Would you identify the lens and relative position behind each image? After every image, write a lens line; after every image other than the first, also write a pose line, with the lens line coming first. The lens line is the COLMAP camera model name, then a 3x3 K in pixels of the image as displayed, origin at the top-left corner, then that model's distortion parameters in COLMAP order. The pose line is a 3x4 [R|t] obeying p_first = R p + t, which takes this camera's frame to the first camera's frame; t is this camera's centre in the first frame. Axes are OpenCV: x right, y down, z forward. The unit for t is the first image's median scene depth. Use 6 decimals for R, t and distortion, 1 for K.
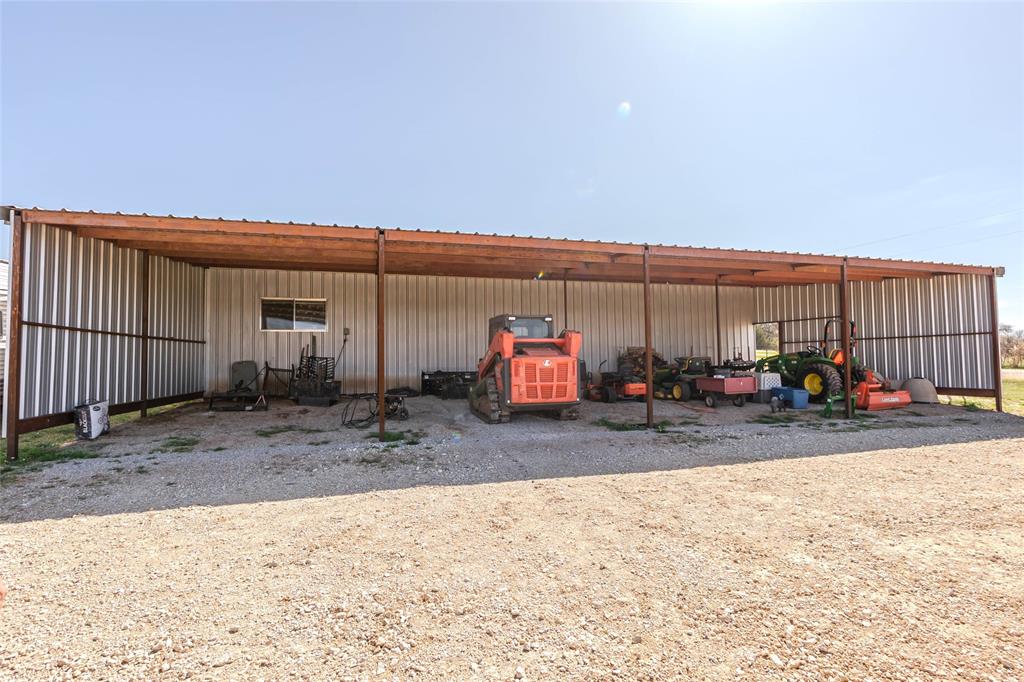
lens RADIAL K [[471.3, 0, 504.5], [0, 471.3, 341.9], [0, 0, 1]] dist [-0.001714, -0.001088]
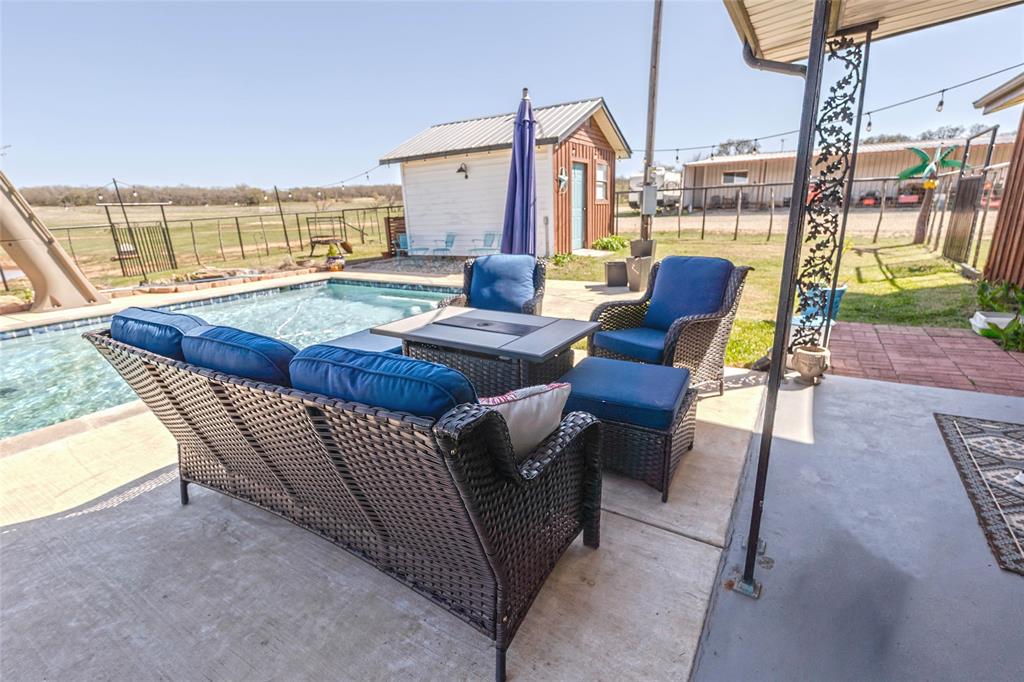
lens RADIAL K [[471.3, 0, 513.8], [0, 471.3, 340.6], [0, 0, 1]] dist [-0.001714, -0.001088]
pose [[0.701425, 0.181714, -0.689190, 0.872873], [0.054947, 0.950290, 0.306479, -0.081399], [0.710623, -0.252841, 0.656572, -2.399072]]
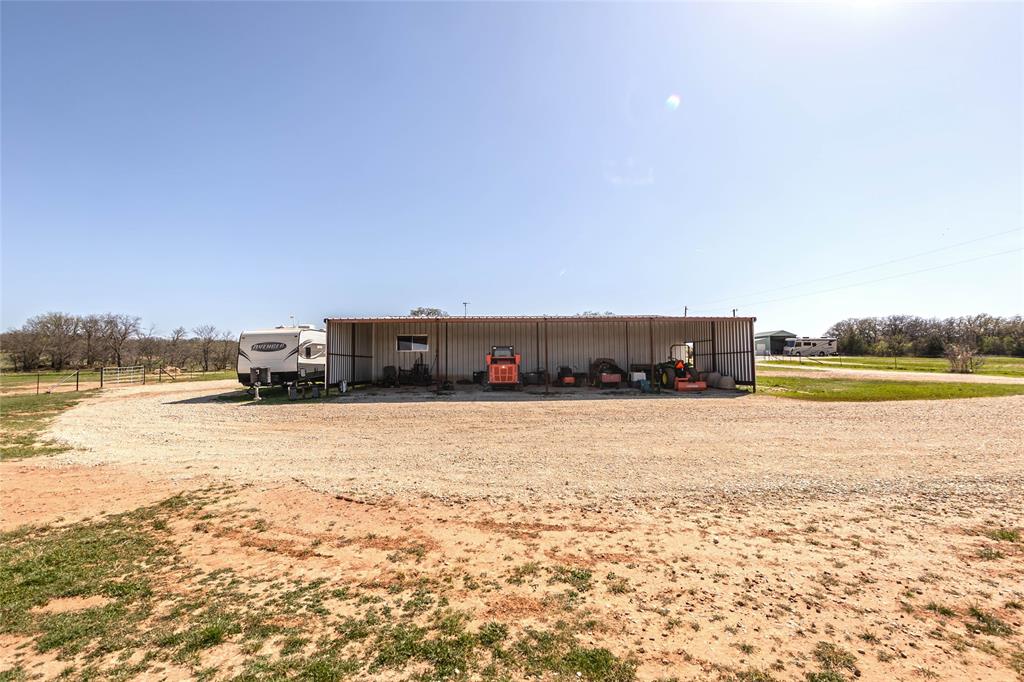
lens RADIAL K [[471.3, 0, 517.1], [0, 471.3, 340.7], [0, 0, 1]] dist [-0.001714, -0.001088]
pose [[0.975327, -0.011043, -0.220489, 0.536349], [0.007705, 0.999842, -0.015991, -0.040046], [0.220631, 0.013898, 0.975258, -1.064381]]
